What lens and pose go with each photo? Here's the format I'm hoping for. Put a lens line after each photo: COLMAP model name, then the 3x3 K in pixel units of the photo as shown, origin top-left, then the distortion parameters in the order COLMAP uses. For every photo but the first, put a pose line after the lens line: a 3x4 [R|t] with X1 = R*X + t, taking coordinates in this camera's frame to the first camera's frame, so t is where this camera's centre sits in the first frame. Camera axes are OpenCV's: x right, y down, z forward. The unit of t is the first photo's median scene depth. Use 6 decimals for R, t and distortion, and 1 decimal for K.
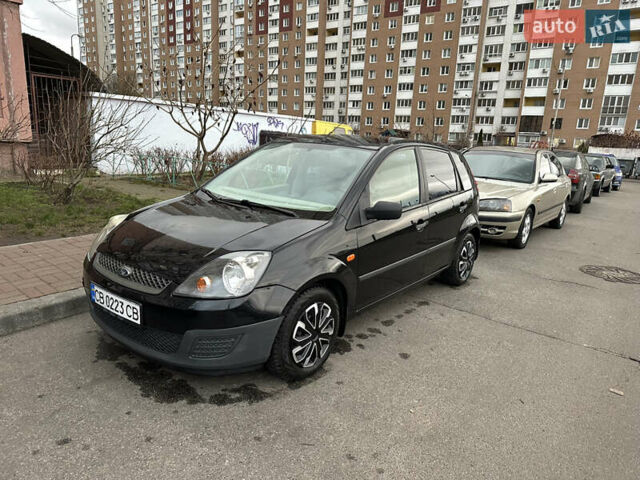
lens RADIAL K [[447.0, 0, 324.4], [0, 447.0, 237.2], [0, 0, 1]] dist [0.051264, -0.064079]
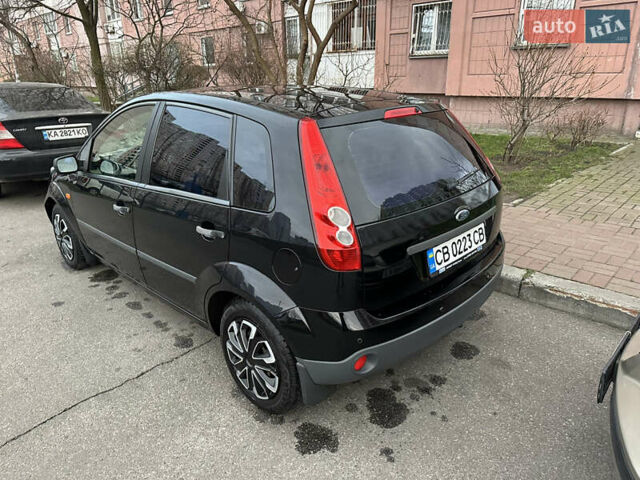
lens RADIAL K [[455.7, 0, 324.6], [0, 455.7, 232.3], [0, 0, 1]] dist [0.007879, -0.000399]
pose [[-0.115814, 0.271271, -0.955510, 0.874787], [-0.206324, 0.934430, 0.290294, -0.266832], [0.971606, 0.230765, -0.052251, 1.315372]]
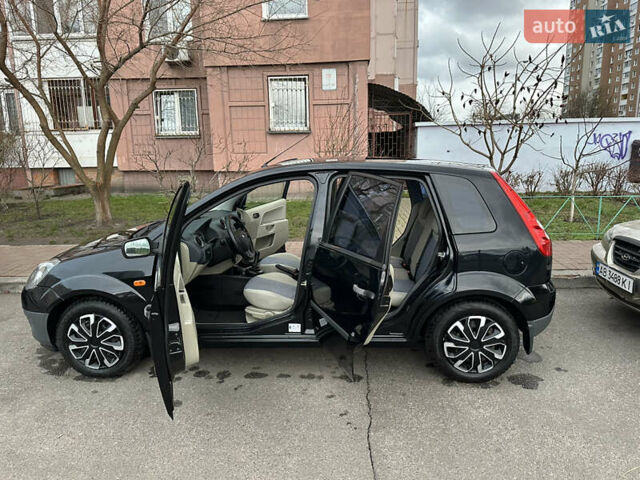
lens RADIAL K [[444.3, 0, 321.7], [0, 444.3, 241.1], [0, 0, 1]] dist [0.047533, -0.055278]
pose [[0.552300, 0.101410, -0.827455, 0.858521], [-0.128189, 0.991100, 0.035904, -0.107332], [0.823731, 0.086241, 0.560384, 0.574747]]
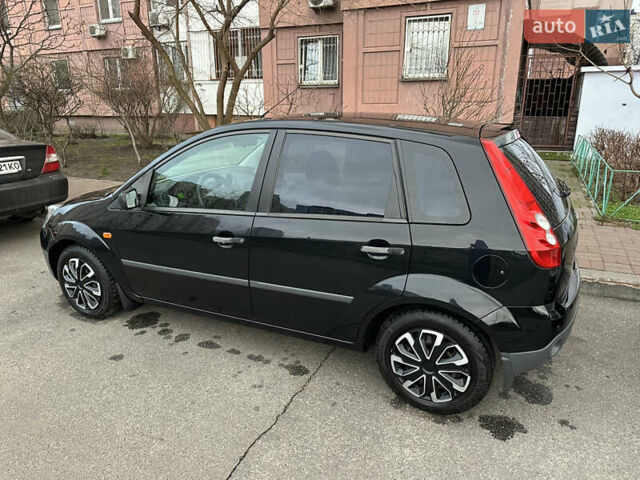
lens RADIAL K [[447.0, 0, 324.4], [0, 447.0, 237.2], [0, 0, 1]] dist [0.051264, -0.064079]
pose [[0.205019, 0.227525, -0.951945, 0.885973], [-0.190962, 0.963212, 0.189091, -0.187087], [0.959948, 0.143018, 0.240925, 0.934147]]
